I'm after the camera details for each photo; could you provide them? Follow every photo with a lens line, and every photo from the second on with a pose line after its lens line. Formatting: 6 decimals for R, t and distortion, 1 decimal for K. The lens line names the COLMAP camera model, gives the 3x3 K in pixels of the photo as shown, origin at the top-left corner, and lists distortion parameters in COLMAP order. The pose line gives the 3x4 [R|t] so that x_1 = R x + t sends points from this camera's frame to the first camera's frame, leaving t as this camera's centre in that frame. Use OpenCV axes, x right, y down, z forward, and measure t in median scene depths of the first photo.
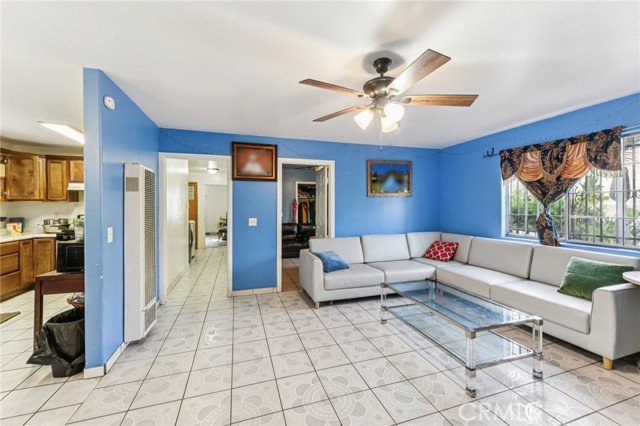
lens RADIAL K [[257.0, 0, 318.3], [0, 257.0, 203.2], [0, 0, 1]] dist [0.000617, -0.000226]
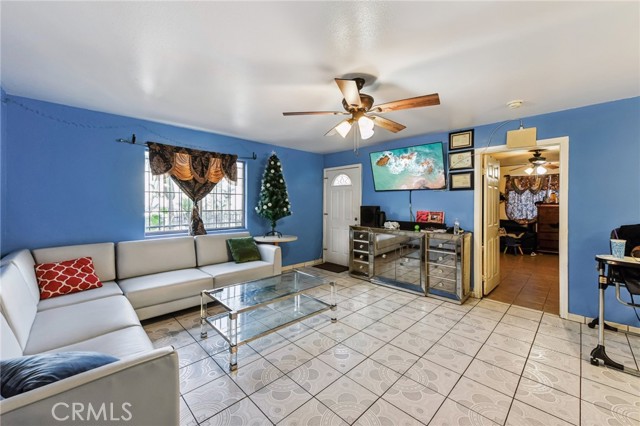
lens RADIAL K [[257.0, 0, 318.3], [0, 257.0, 203.2], [0, 0, 1]] dist [0.000617, -0.000226]
pose [[-0.448964, -0.001491, 0.893548, -0.467517], [-0.010546, 0.999938, -0.003630, 0.011748], [-0.893487, -0.011054, -0.448952, 1.083307]]
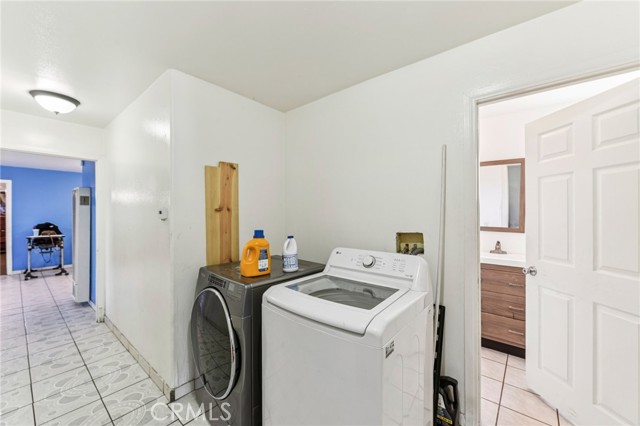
lens RADIAL K [[248.8, 0, 320.0], [0, 248.8, 213.0], [0, 0, 1]] dist [-0.000137, -0.000042]
pose [[-0.850174, 0.019087, -0.526156, -0.937836], [0.022715, 0.999742, -0.000437, 0.035006], [0.526012, -0.012324, -0.850388, 2.415598]]
